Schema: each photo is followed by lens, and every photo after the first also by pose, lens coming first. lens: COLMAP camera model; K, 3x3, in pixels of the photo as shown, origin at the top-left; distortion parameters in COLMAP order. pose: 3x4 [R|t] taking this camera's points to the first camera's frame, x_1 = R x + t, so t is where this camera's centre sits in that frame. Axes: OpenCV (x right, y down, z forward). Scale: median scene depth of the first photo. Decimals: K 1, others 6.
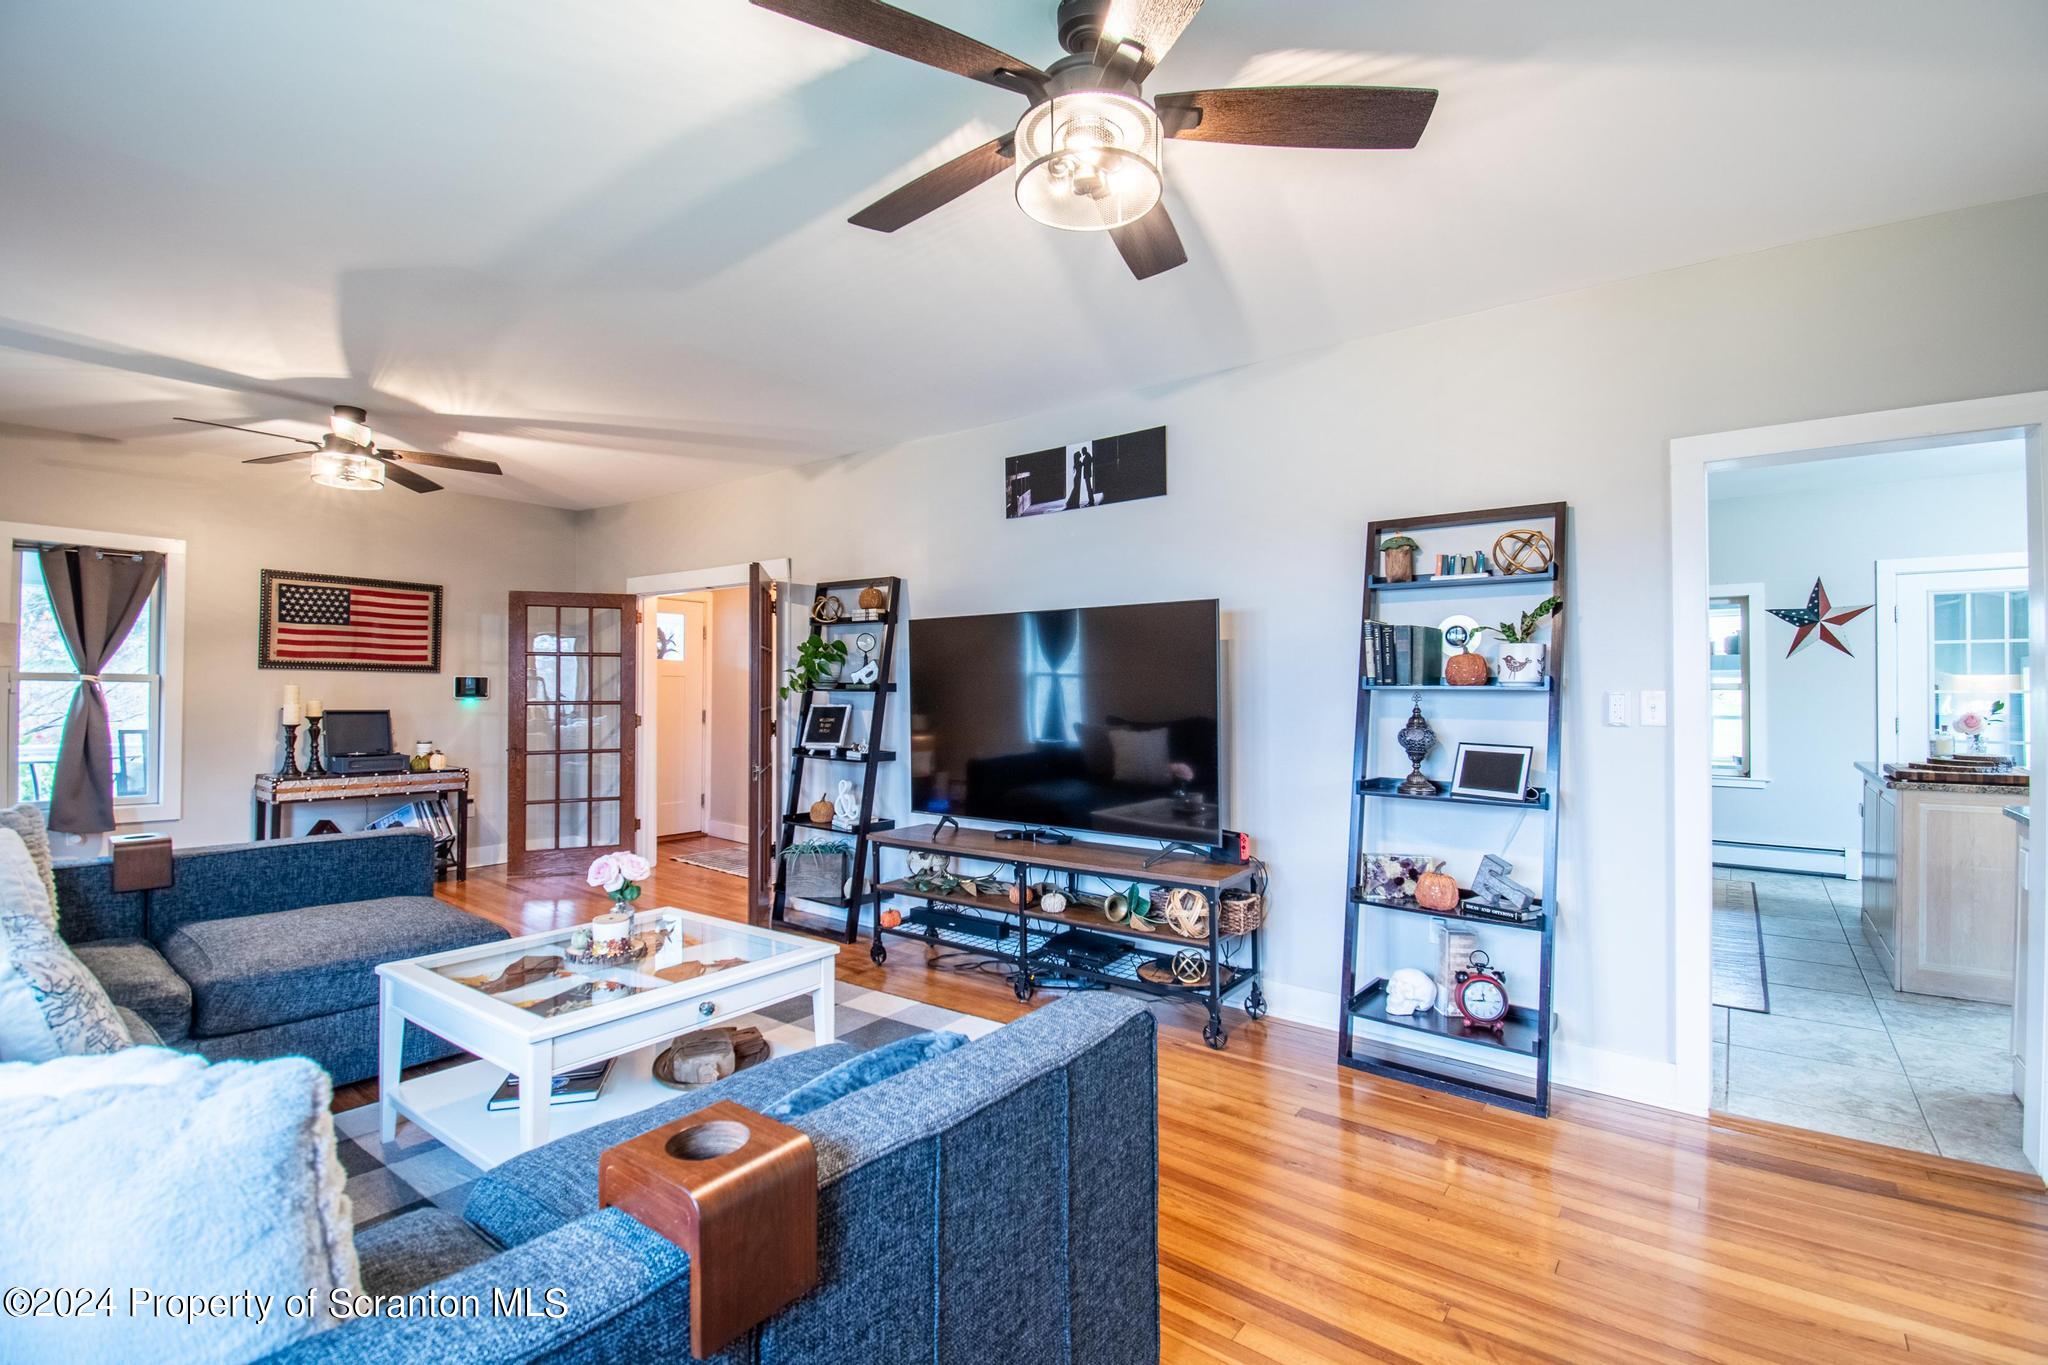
lens RADIAL K [[964.6, 0, 1024.0], [0, 964.6, 682.5], [0, 0, 1]] dist [-0.049570, -0.000154]
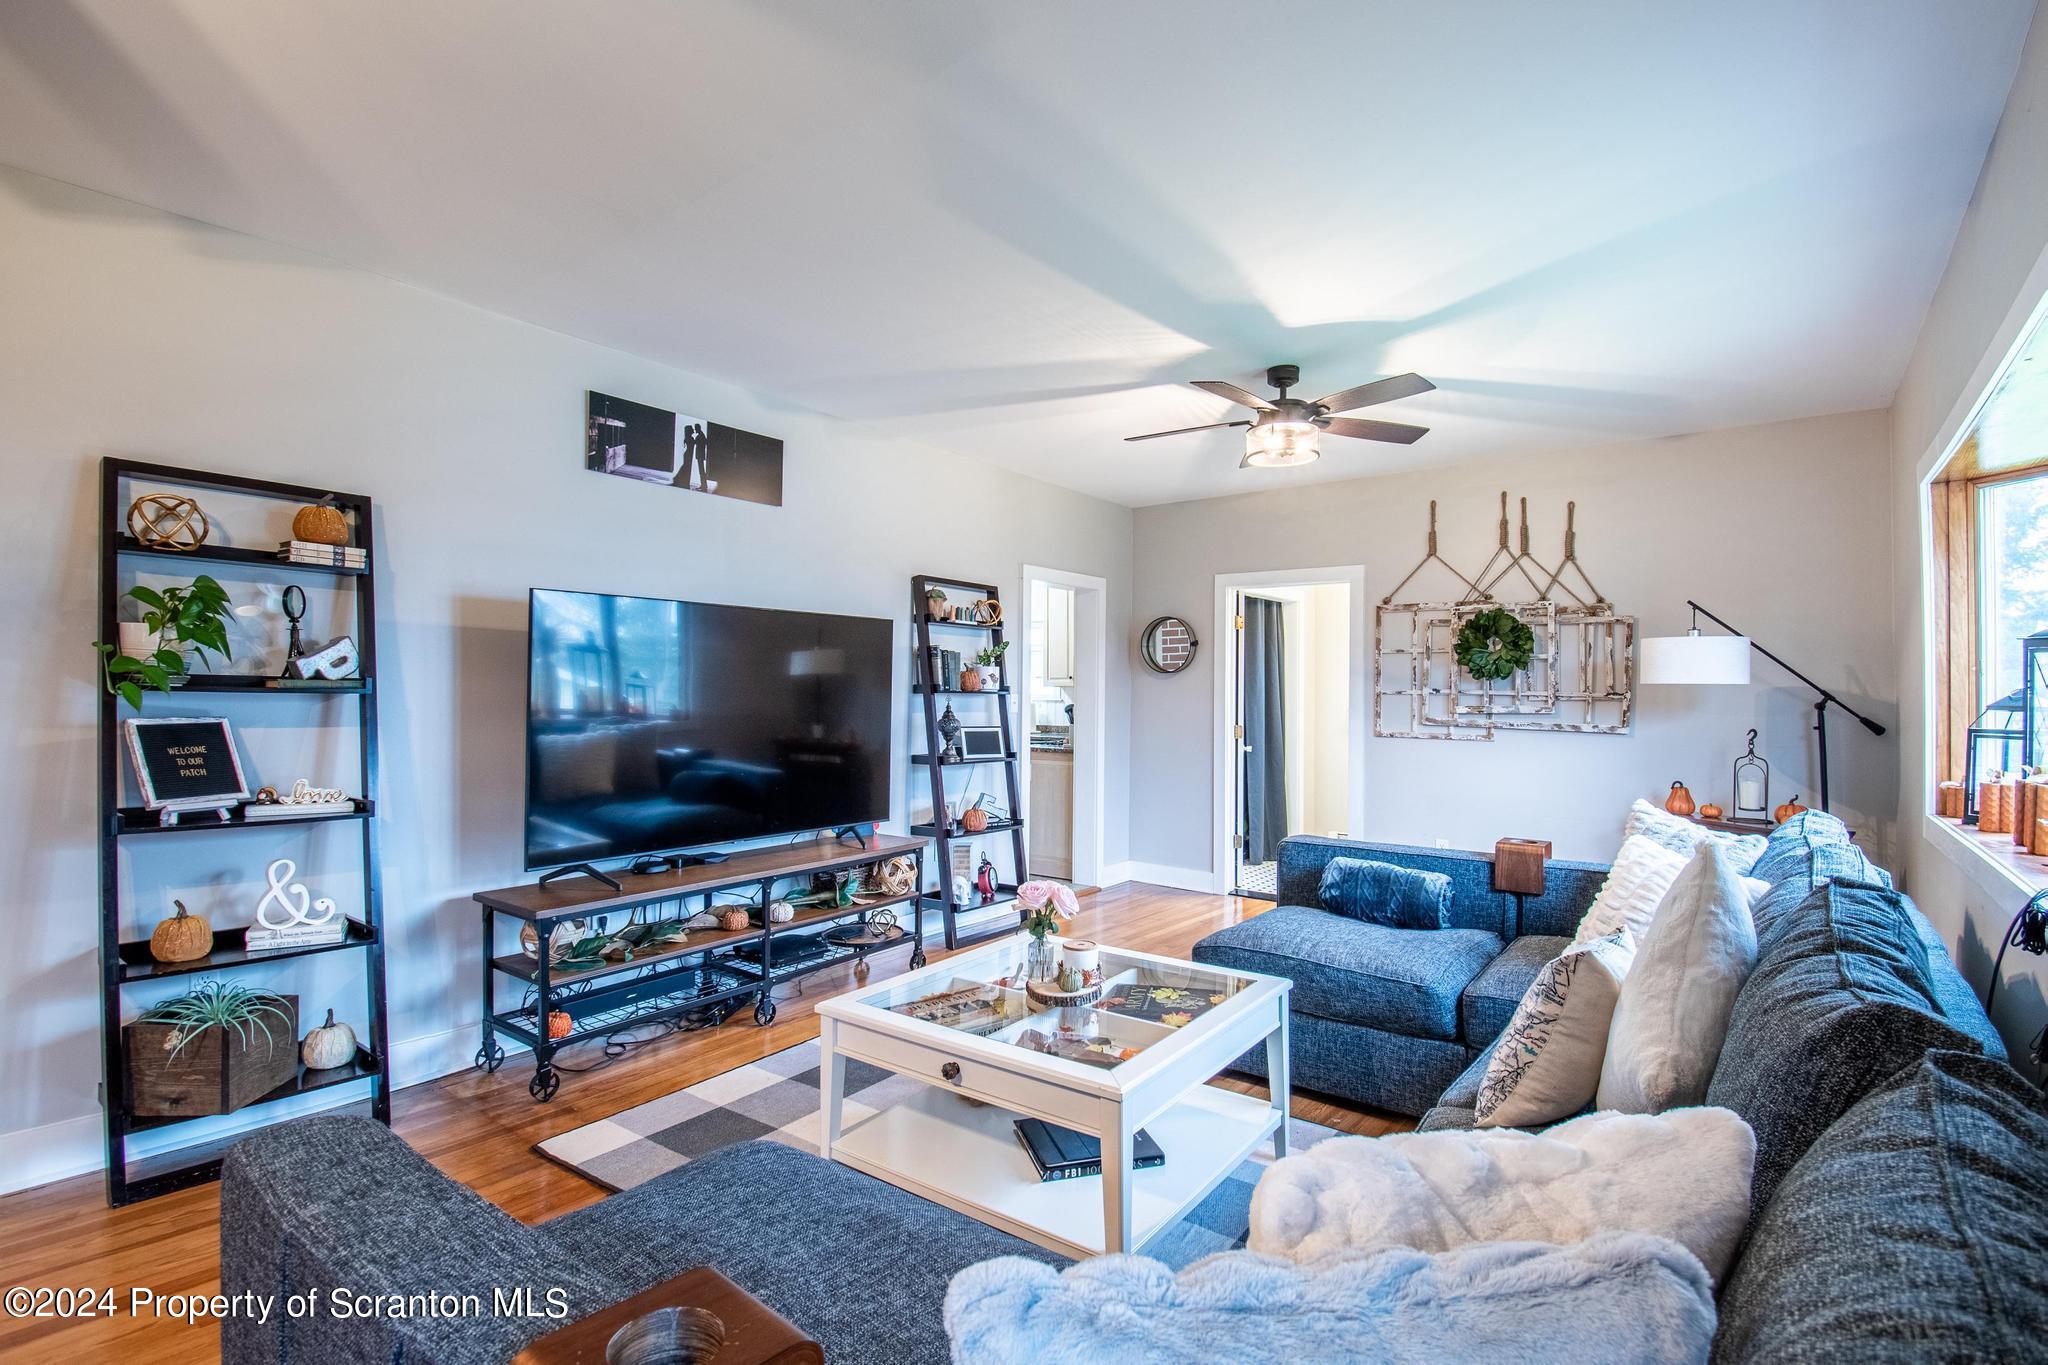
lens RADIAL K [[937.9, 0, 1024.0], [0, 937.9, 682.5], [0, 0, 1]] dist [-0.001936, -0.000251]
pose [[-0.019875, 0.011054, 0.999741, -0.810450], [-0.015428, 0.999816, -0.011362, 0.004010], [-0.999683, -0.015649, -0.019700, 0.694534]]
